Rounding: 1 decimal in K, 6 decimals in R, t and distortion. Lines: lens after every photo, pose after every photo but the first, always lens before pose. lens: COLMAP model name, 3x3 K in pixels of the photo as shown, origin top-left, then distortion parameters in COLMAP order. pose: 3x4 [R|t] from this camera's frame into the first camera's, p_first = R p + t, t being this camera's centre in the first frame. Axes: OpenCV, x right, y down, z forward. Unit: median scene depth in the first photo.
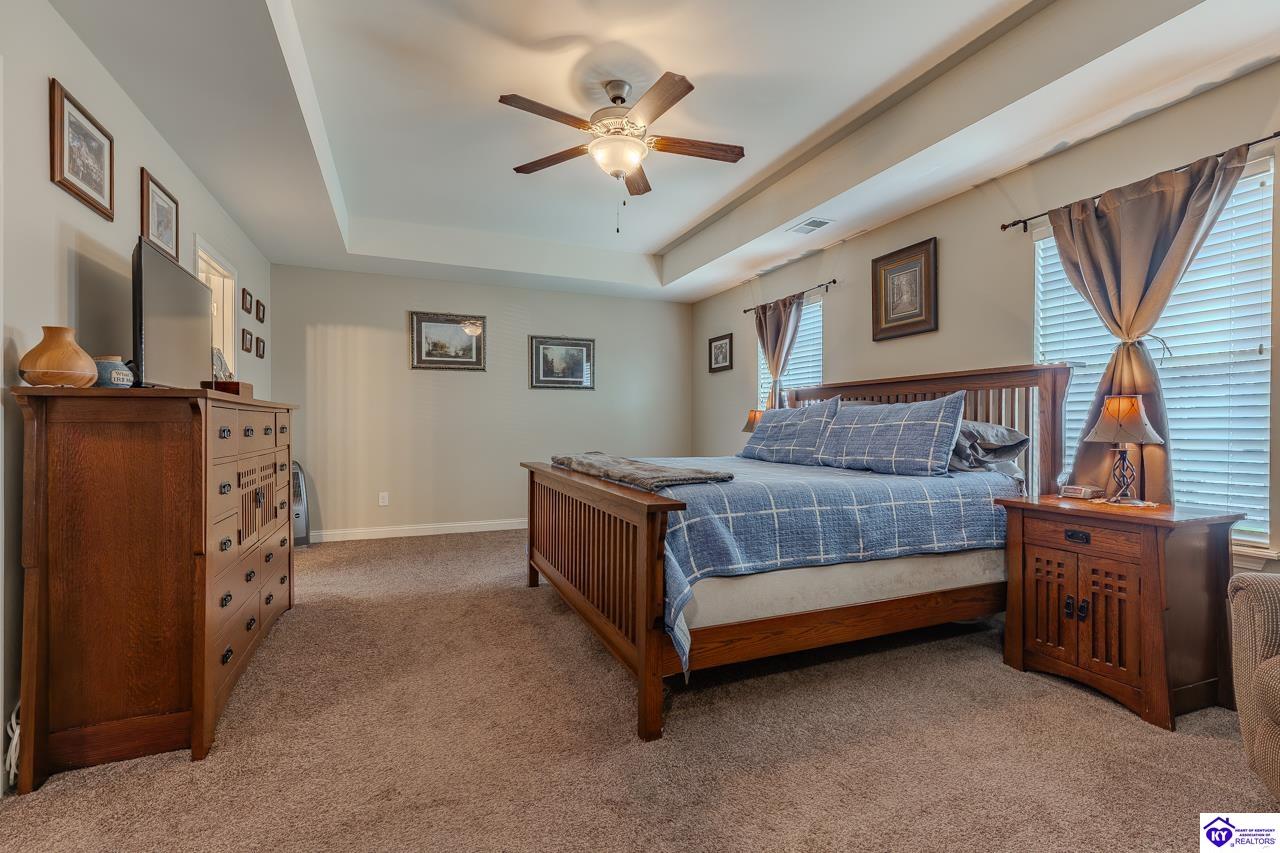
lens RADIAL K [[577.6, 0, 643.4], [0, 577.6, 425.7], [0, 0, 1]] dist [0.002921, -0.001073]
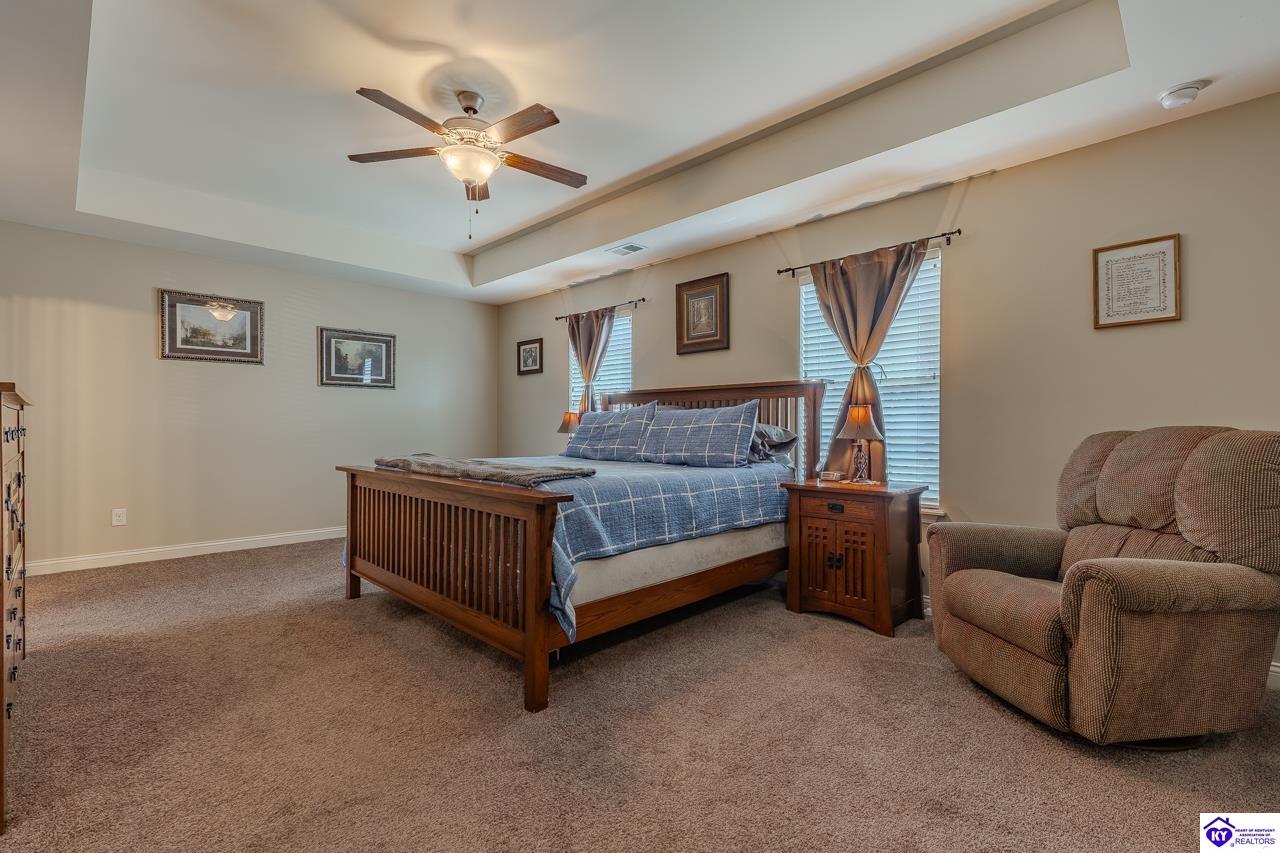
lens RADIAL K [[577.6, 0, 646.3], [0, 577.6, 425.1], [0, 0, 1]] dist [0.002921, -0.001073]
pose [[0.922254, 0.001590, 0.386582, -0.157061], [-0.000436, 0.999995, -0.003074, -0.000024], [-0.386585, 0.002667, 0.922250, -0.071469]]
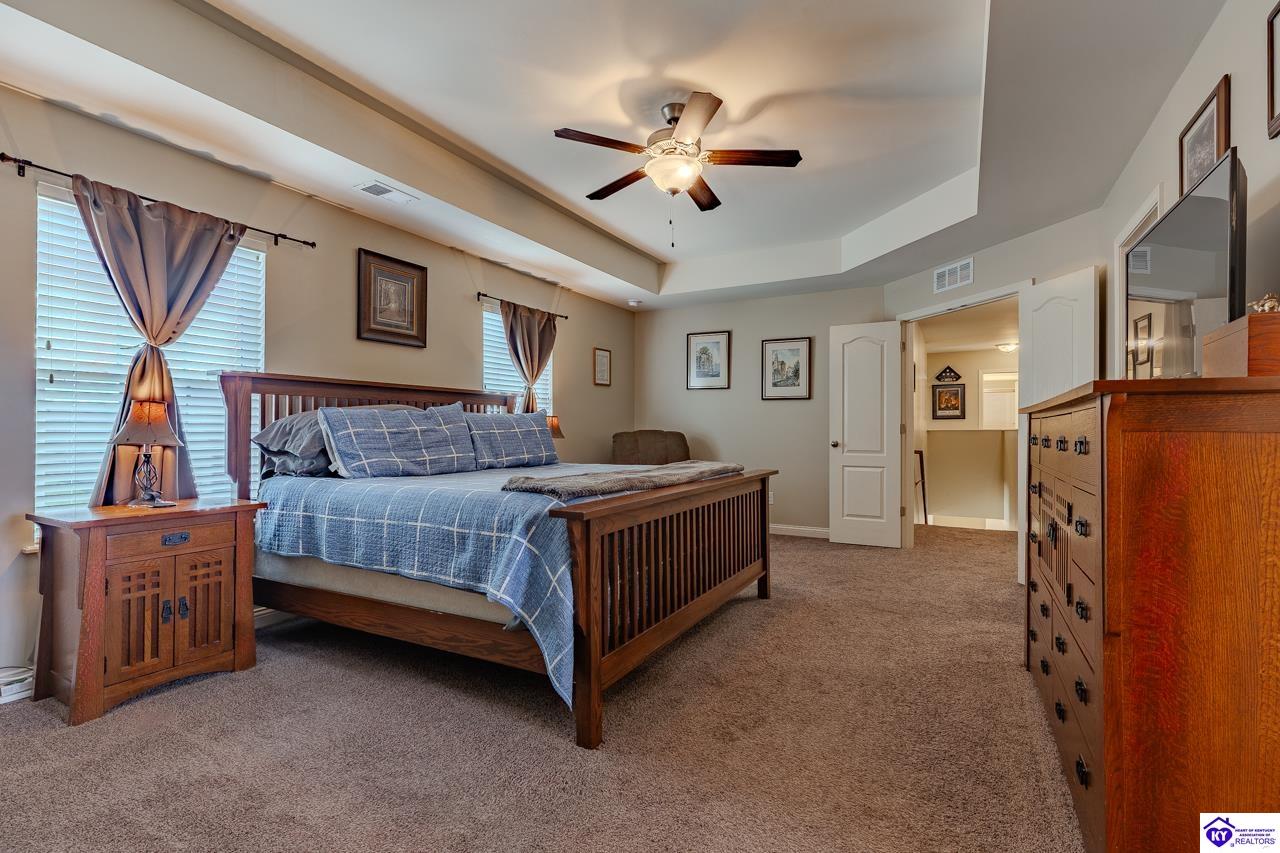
lens RADIAL K [[577.6, 0, 649.1], [0, 577.6, 429.9], [0, 0, 1]] dist [0.002921, -0.001073]
pose [[-0.630440, -0.002236, 0.776235, -0.851942], [-0.001564, 0.999997, 0.001611, -0.005253], [-0.776236, -0.000199, -0.630442, 1.746802]]
